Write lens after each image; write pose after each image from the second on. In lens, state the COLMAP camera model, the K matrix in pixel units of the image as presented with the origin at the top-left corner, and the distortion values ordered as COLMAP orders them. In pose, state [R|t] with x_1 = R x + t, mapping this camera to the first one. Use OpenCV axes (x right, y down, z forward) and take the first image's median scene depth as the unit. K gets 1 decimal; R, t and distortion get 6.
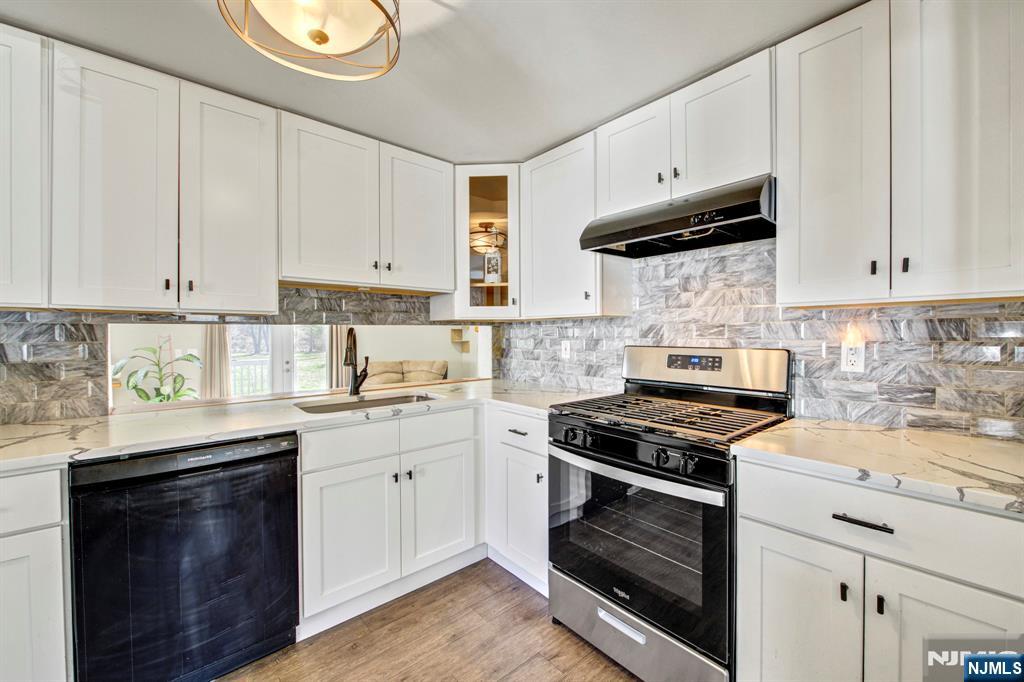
lens RADIAL K [[406.0, 0, 514.8], [0, 406.0, 328.0], [0, 0, 1]] dist [-0.018356, 0.000022]
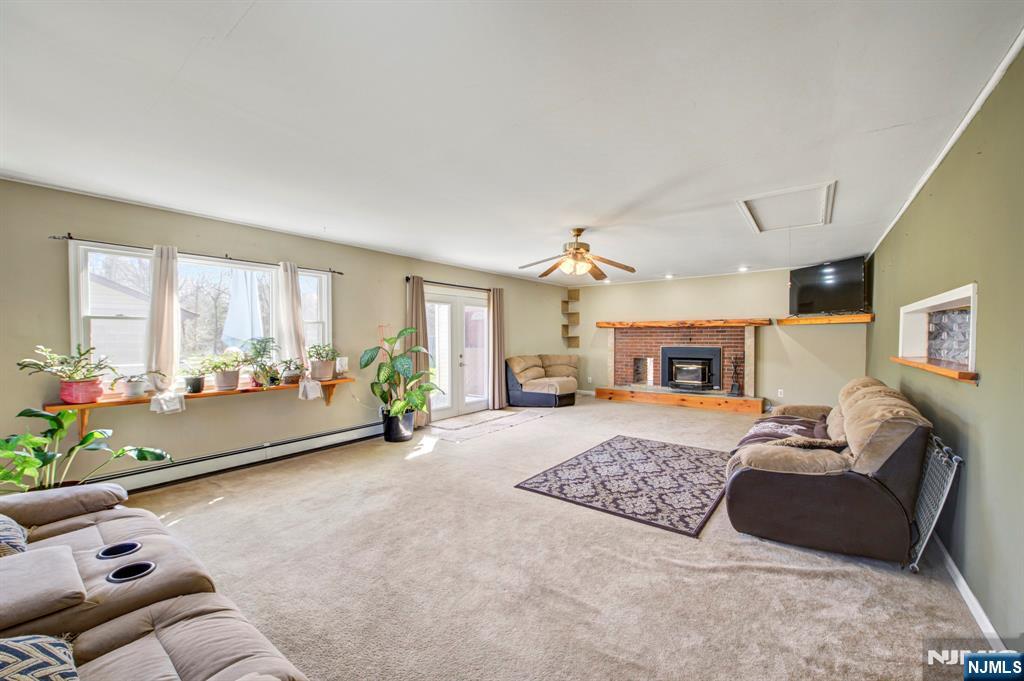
lens RADIAL K [[406.0, 0, 514.8], [0, 406.0, 327.5], [0, 0, 1]] dist [-0.018356, 0.000022]
pose [[0.977344, 0.008138, 0.211499, -2.584481], [-0.007015, 0.999957, -0.006059, 0.096886], [-0.211539, 0.004438, 0.977359, 0.247113]]
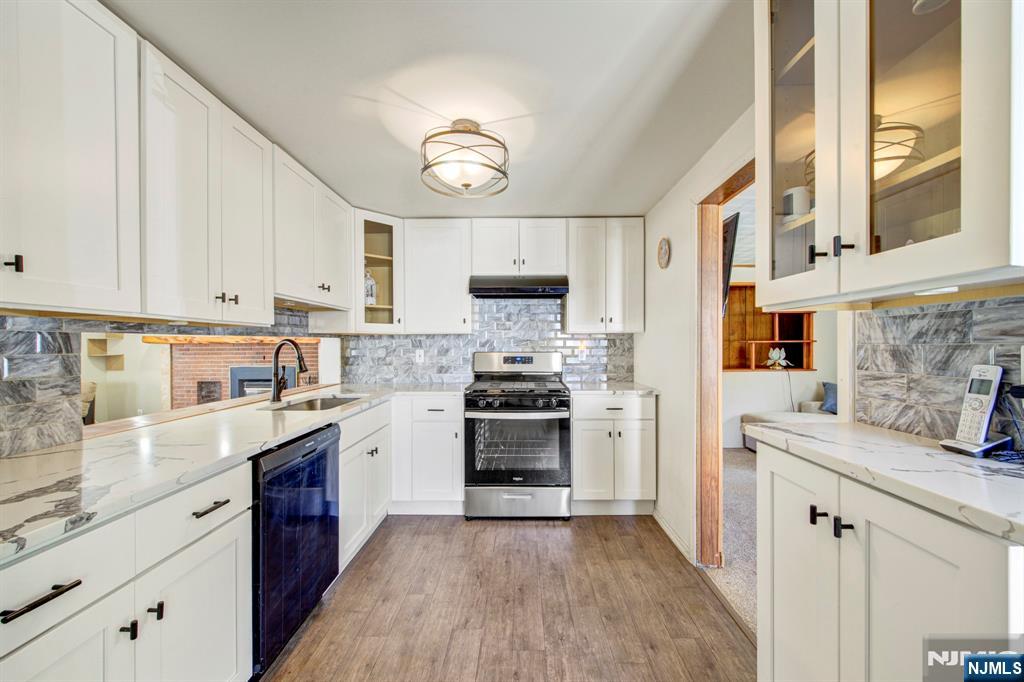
lens RADIAL K [[406.0, 0, 514.8], [0, 406.0, 328.0], [0, 0, 1]] dist [-0.018356, 0.000022]
pose [[0.667345, 0.030975, 0.744104, -0.961880], [-0.009440, 0.999406, -0.033136, -0.000897], [-0.744689, 0.015089, 0.667241, -0.238250]]
